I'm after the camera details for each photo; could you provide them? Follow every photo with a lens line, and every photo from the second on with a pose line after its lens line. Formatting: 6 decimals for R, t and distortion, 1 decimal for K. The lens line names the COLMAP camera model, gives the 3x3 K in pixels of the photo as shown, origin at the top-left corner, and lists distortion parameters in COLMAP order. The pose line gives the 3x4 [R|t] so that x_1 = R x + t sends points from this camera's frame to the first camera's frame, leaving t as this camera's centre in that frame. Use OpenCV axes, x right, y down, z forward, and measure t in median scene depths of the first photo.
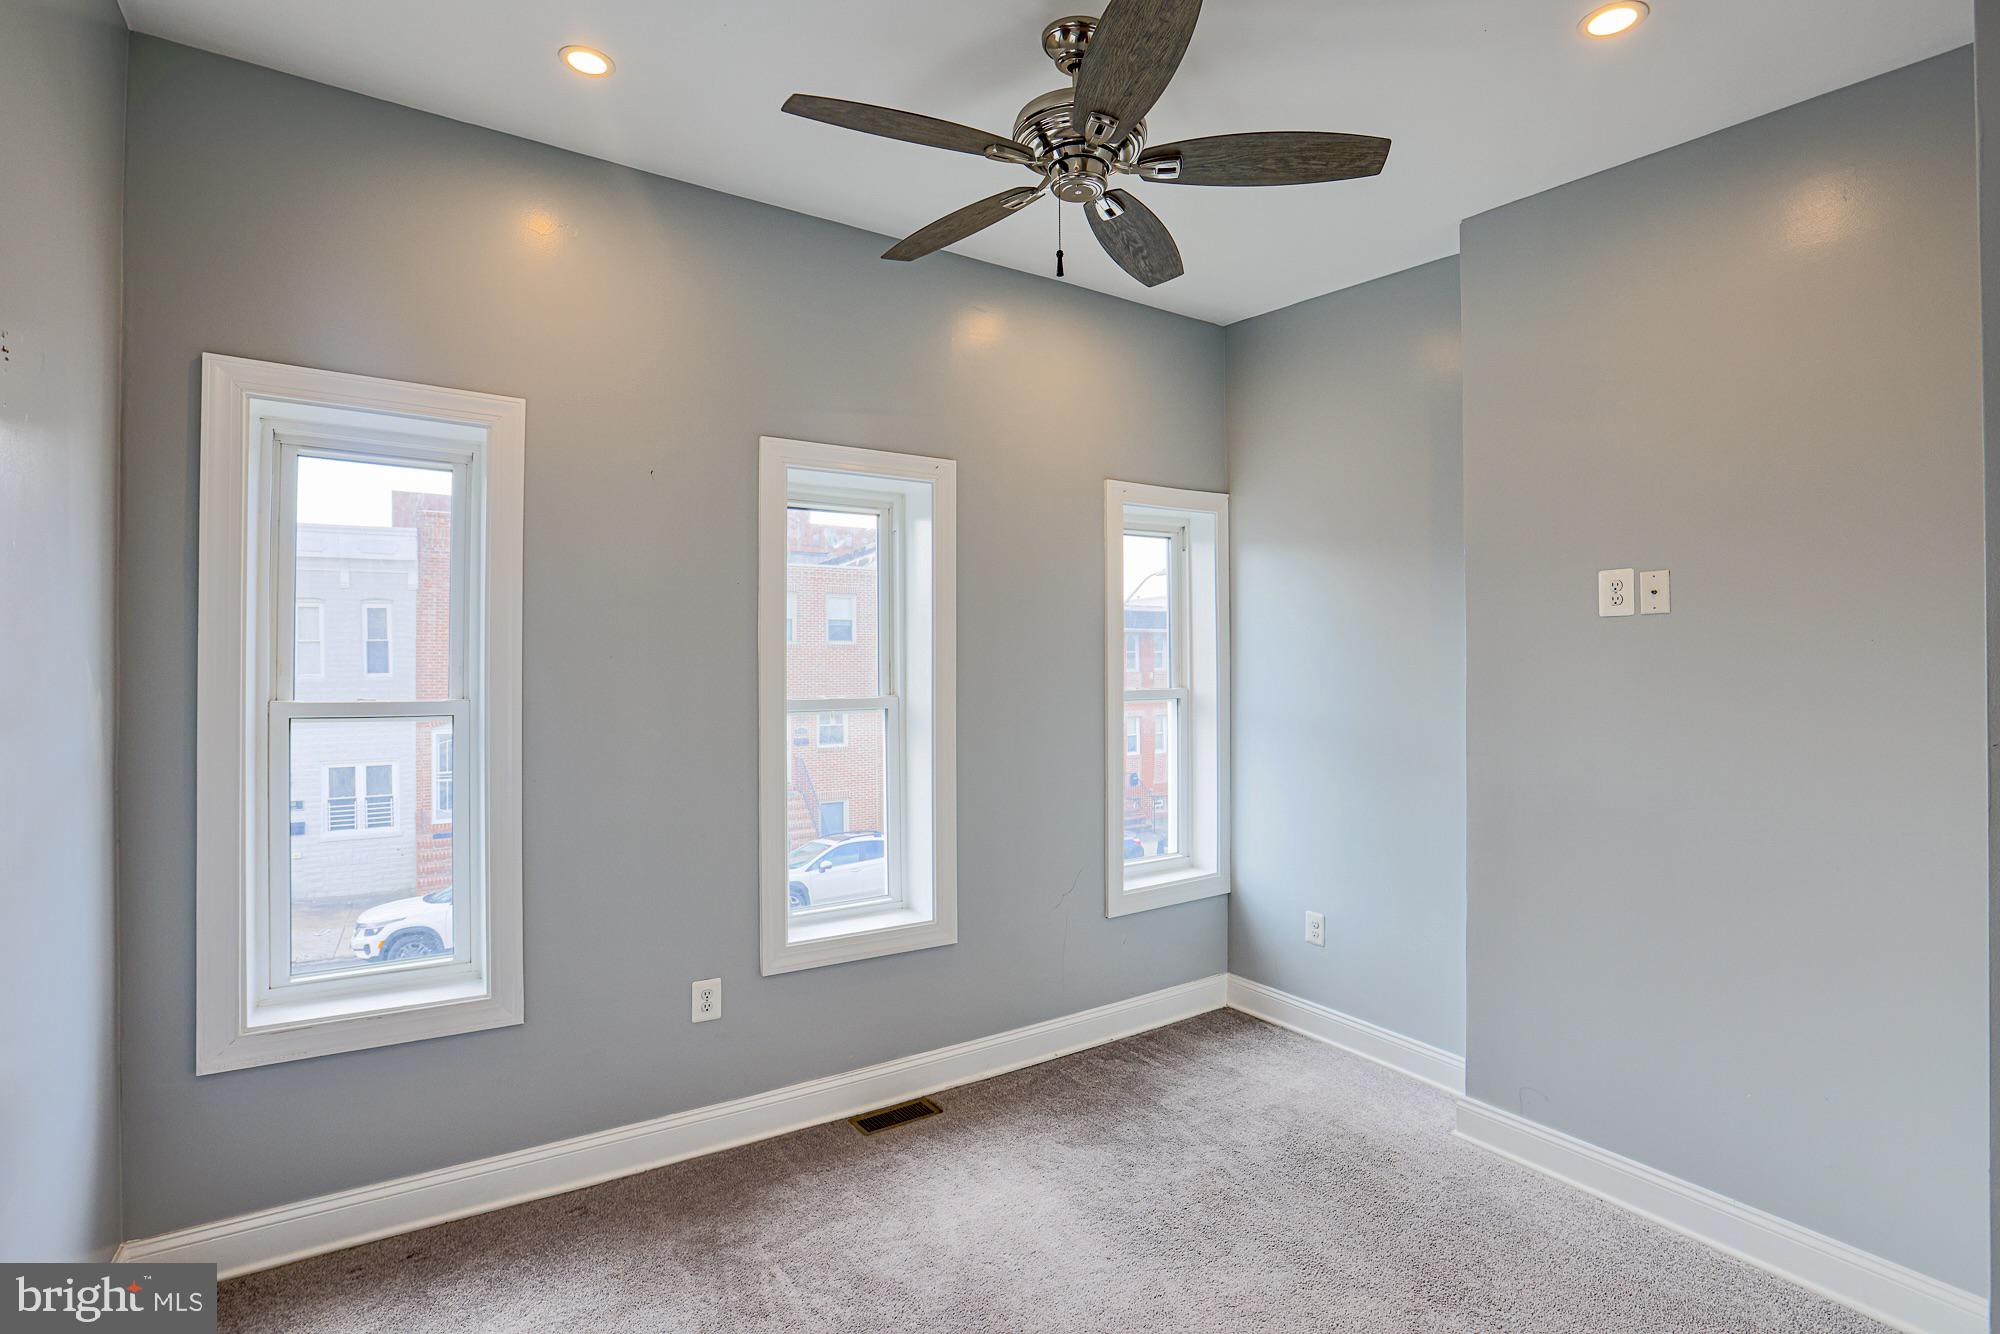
lens RADIAL K [[940.7, 0, 995.7], [0, 940.7, 661.9], [0, 0, 1]] dist [-0.068278, 0.031944]
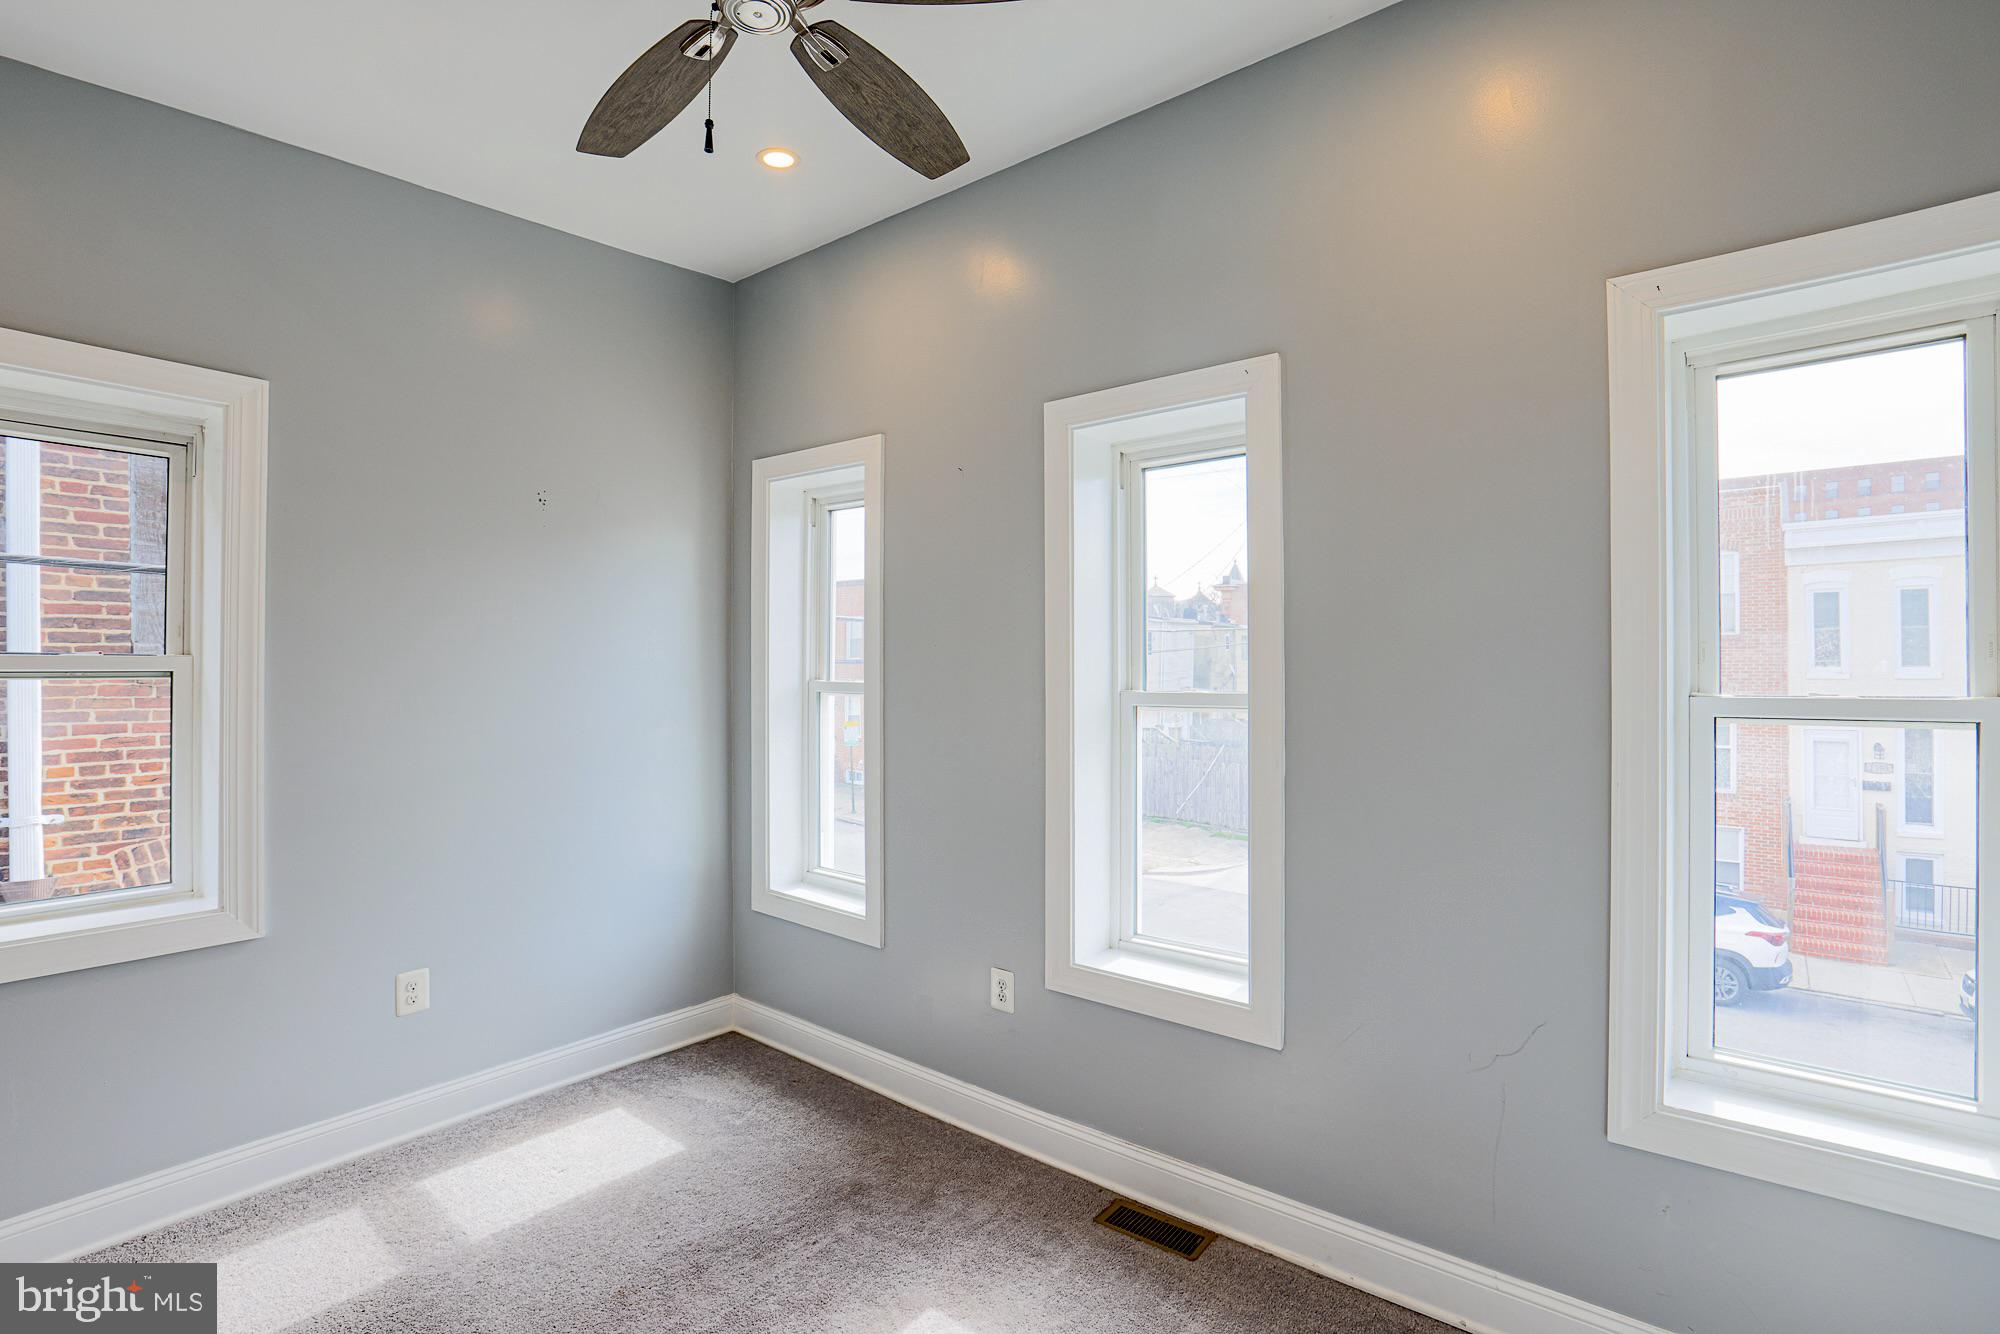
lens RADIAL K [[907.5, 0, 1000.0], [0, 907.5, 667.0], [0, 0, 1]] dist [-0.067930, 0.031069]
pose [[0.322898, 0.004089, -0.946425, 0.554658], [0.007187, 0.999951, 0.006772, 0.010842], [0.946407, -0.008988, 0.322853, 0.638466]]
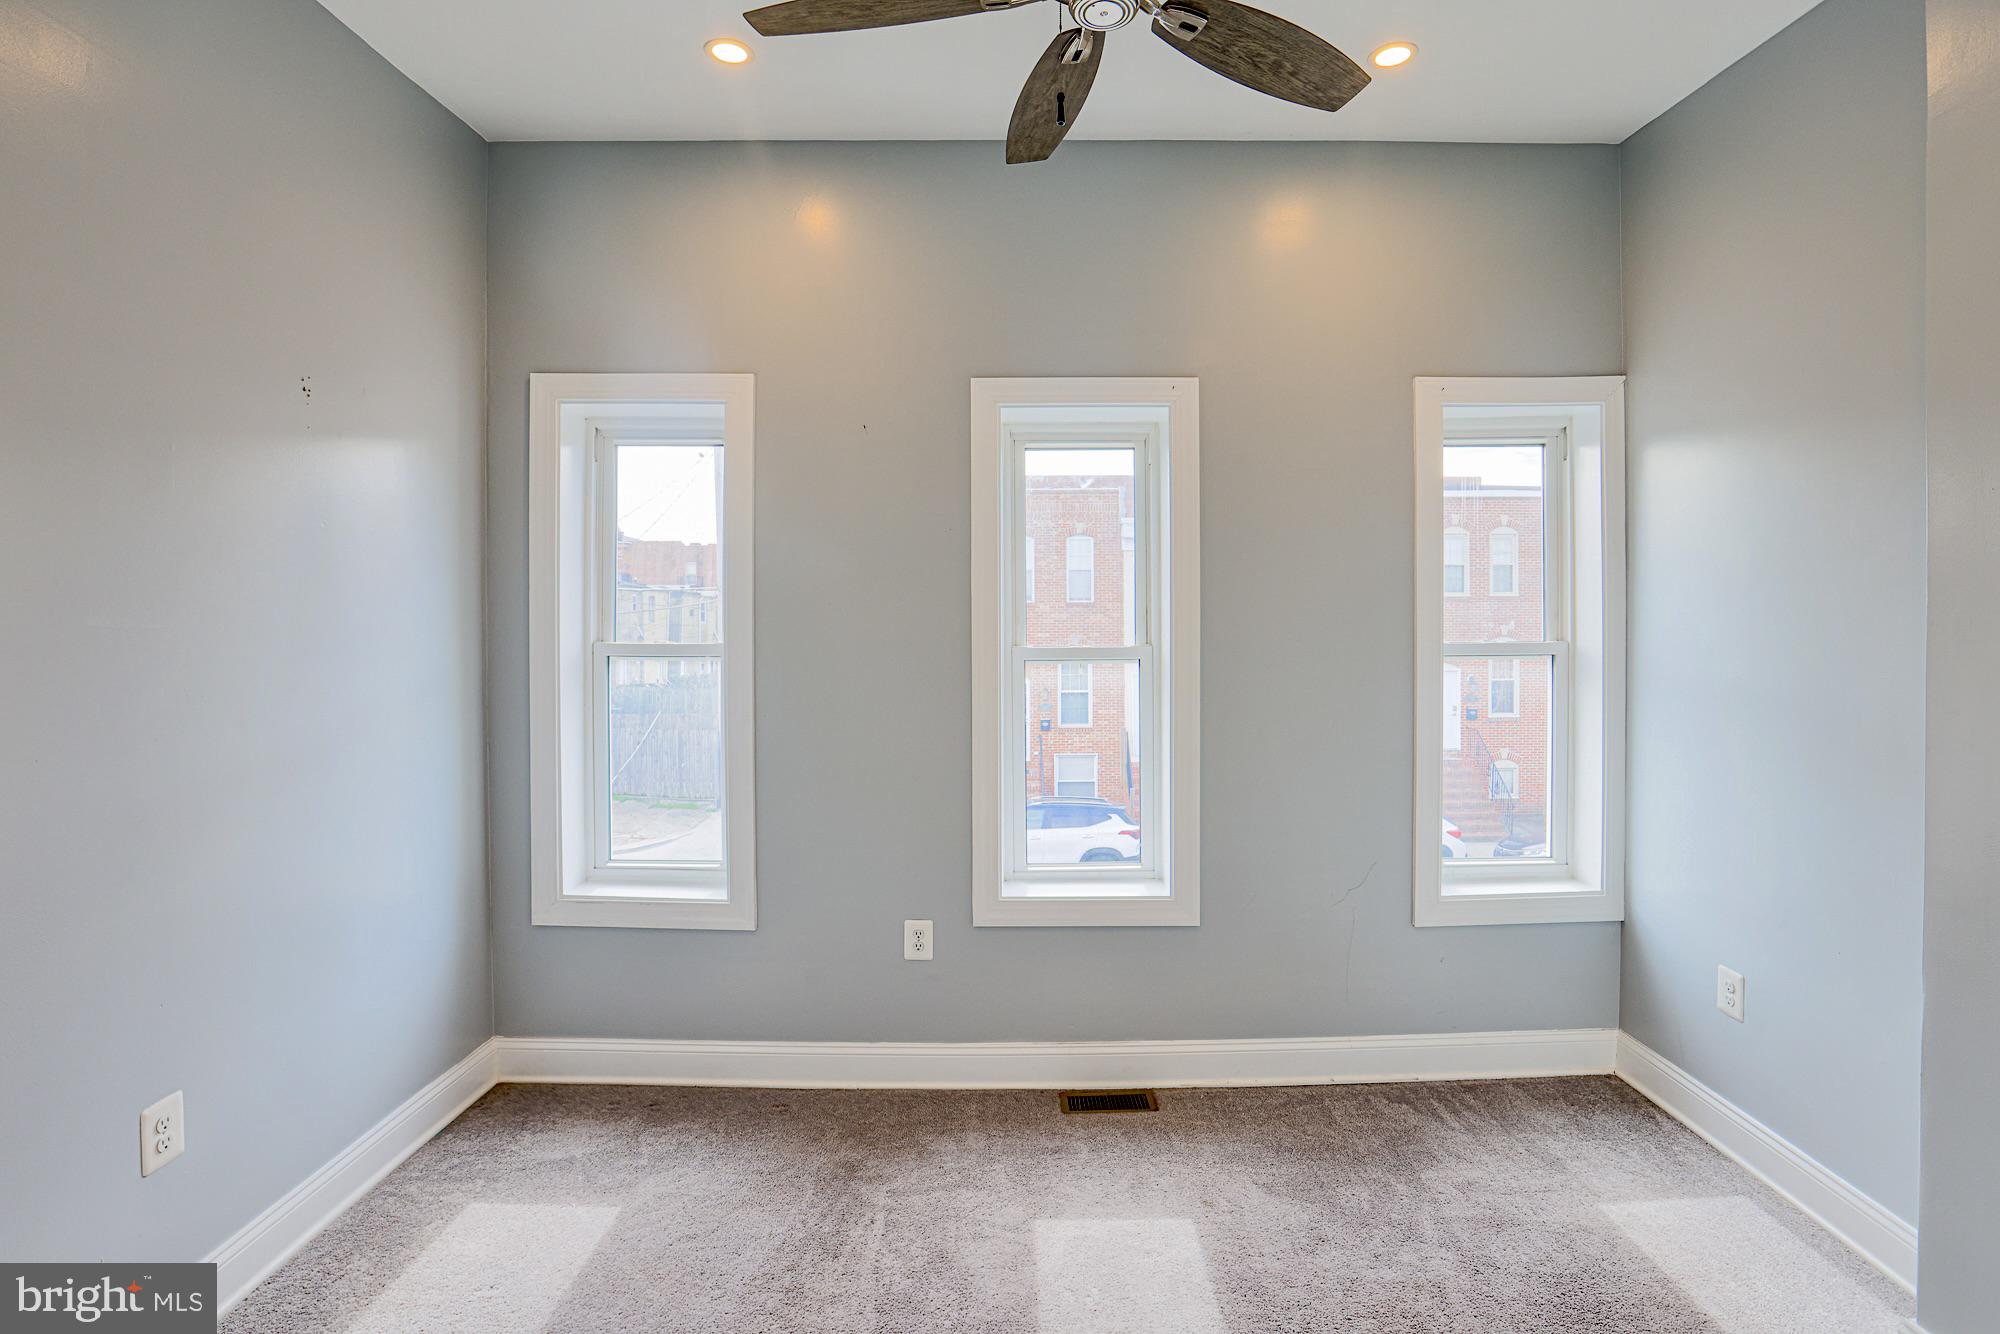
lens RADIAL K [[937.2, 0, 1007.4], [0, 937.2, 638.4], [0, 0, 1]] dist [-0.056730, 0.019842]
pose [[0.841142, 0.007240, -0.540766, 0.300047], [0.004270, 0.999790, 0.020027, 0.011431], [0.540798, -0.019155, 0.840935, 0.180975]]
